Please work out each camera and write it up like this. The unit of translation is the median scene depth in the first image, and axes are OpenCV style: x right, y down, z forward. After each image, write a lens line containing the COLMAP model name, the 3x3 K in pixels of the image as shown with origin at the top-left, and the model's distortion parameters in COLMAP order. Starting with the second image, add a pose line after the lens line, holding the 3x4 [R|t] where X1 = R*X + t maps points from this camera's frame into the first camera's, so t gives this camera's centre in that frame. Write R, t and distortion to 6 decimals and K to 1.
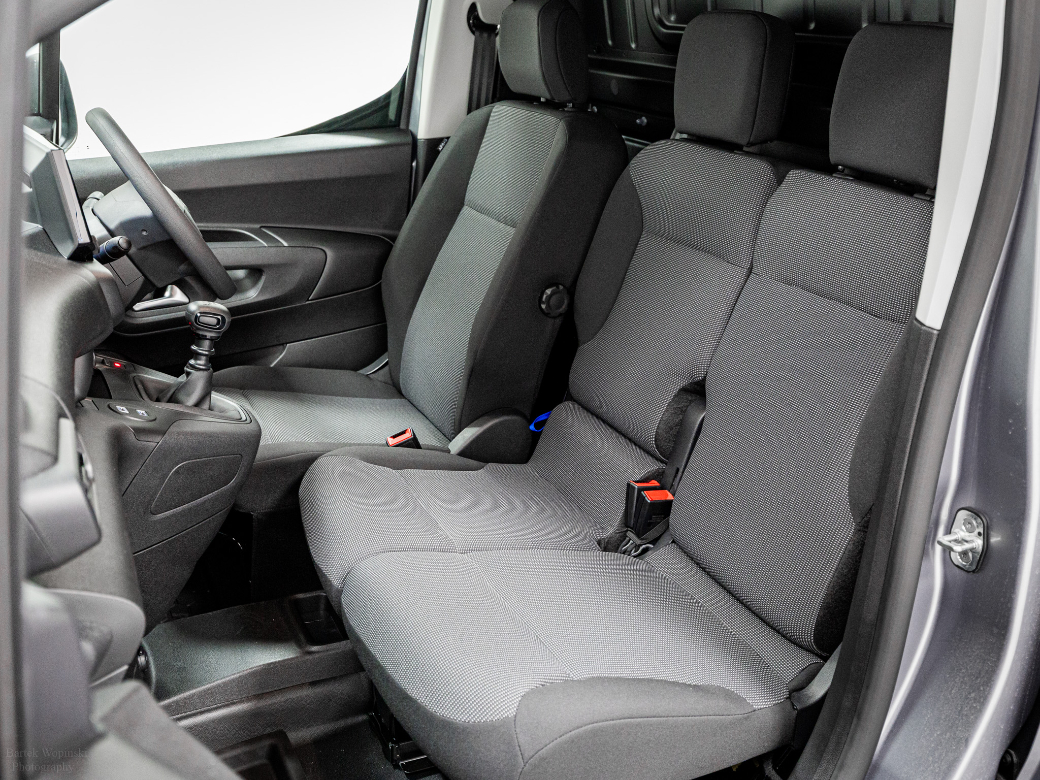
lens RADIAL K [[1079.0, 0, 520.0], [0, 1079.0, 390.0], [0, 0, 1]] dist [-0.011894, 0.014902]
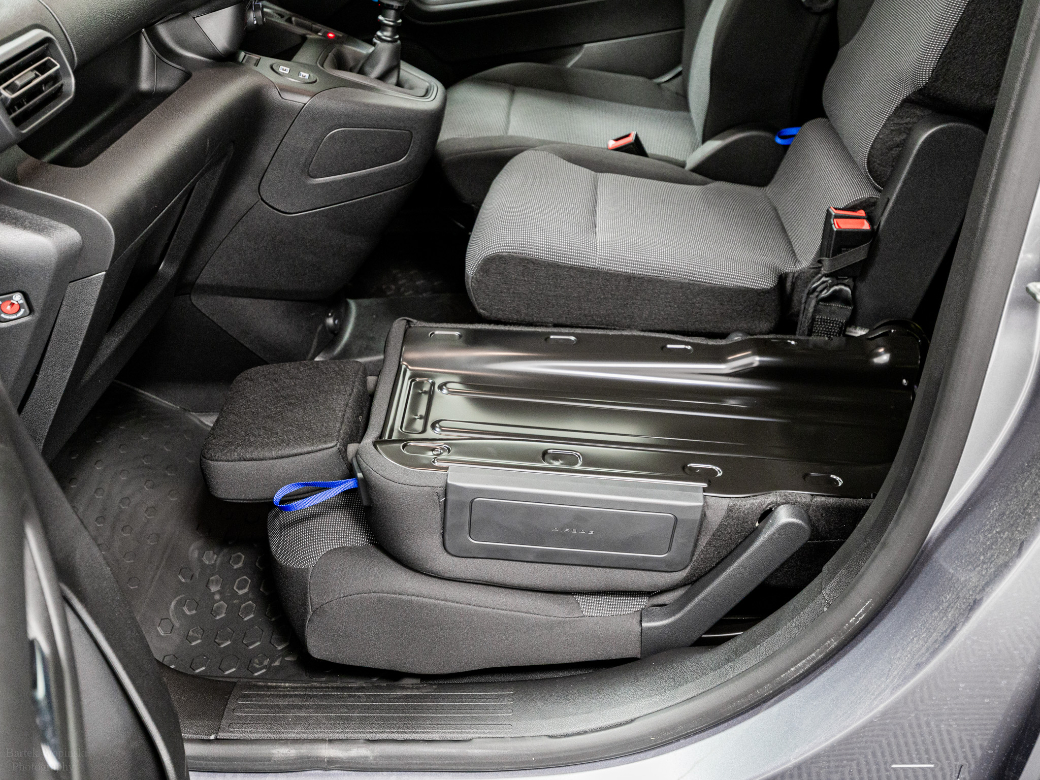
lens RADIAL K [[1119.9, 0, 520.0], [0, 1119.9, 390.0], [0, 0, 1]] dist [0.006679, 0.010055]
pose [[0.887442, 0.179875, -0.424371, 0.305556], [-0.086252, 0.969252, 0.230459, 0.043376], [0.452777, -0.167916, 0.875670, 0.099263]]
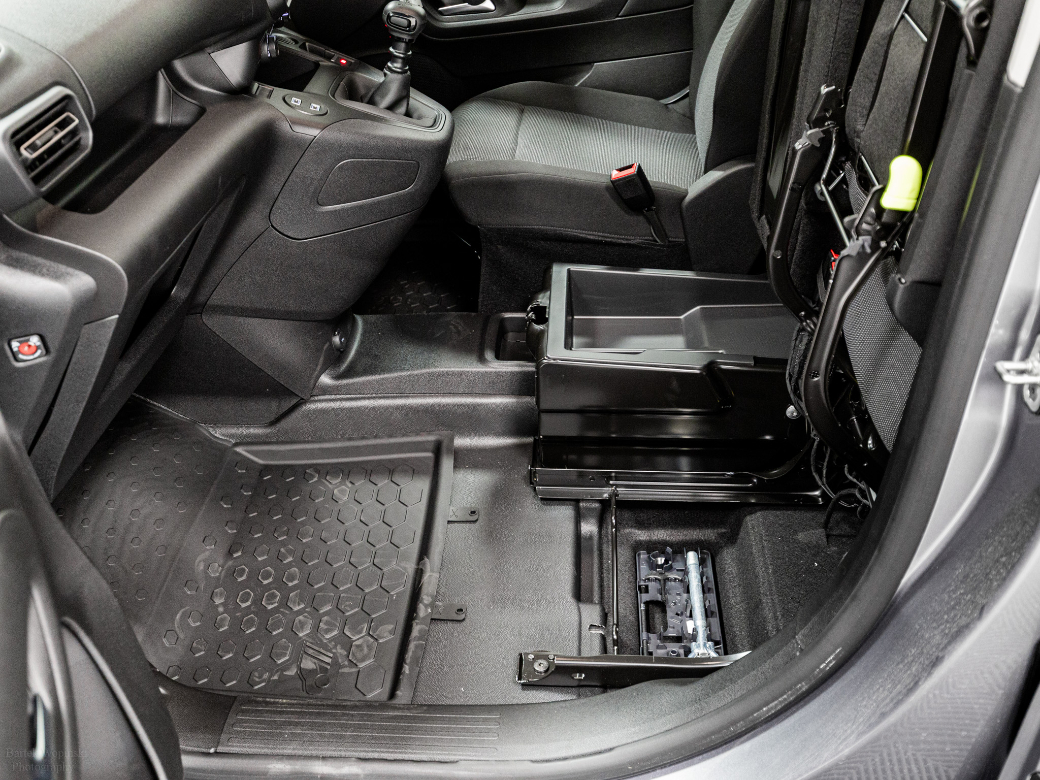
lens RADIAL K [[1113.4, 0, 513.2], [0, 1113.4, 394.3], [0, 0, 1]] dist [0.010010, 0.006900]
pose [[0.874904, 0.213815, -0.434540, 0.319821], [-0.108024, 0.960816, 0.255272, -0.007508], [0.472094, -0.176398, 0.863719, 0.089911]]
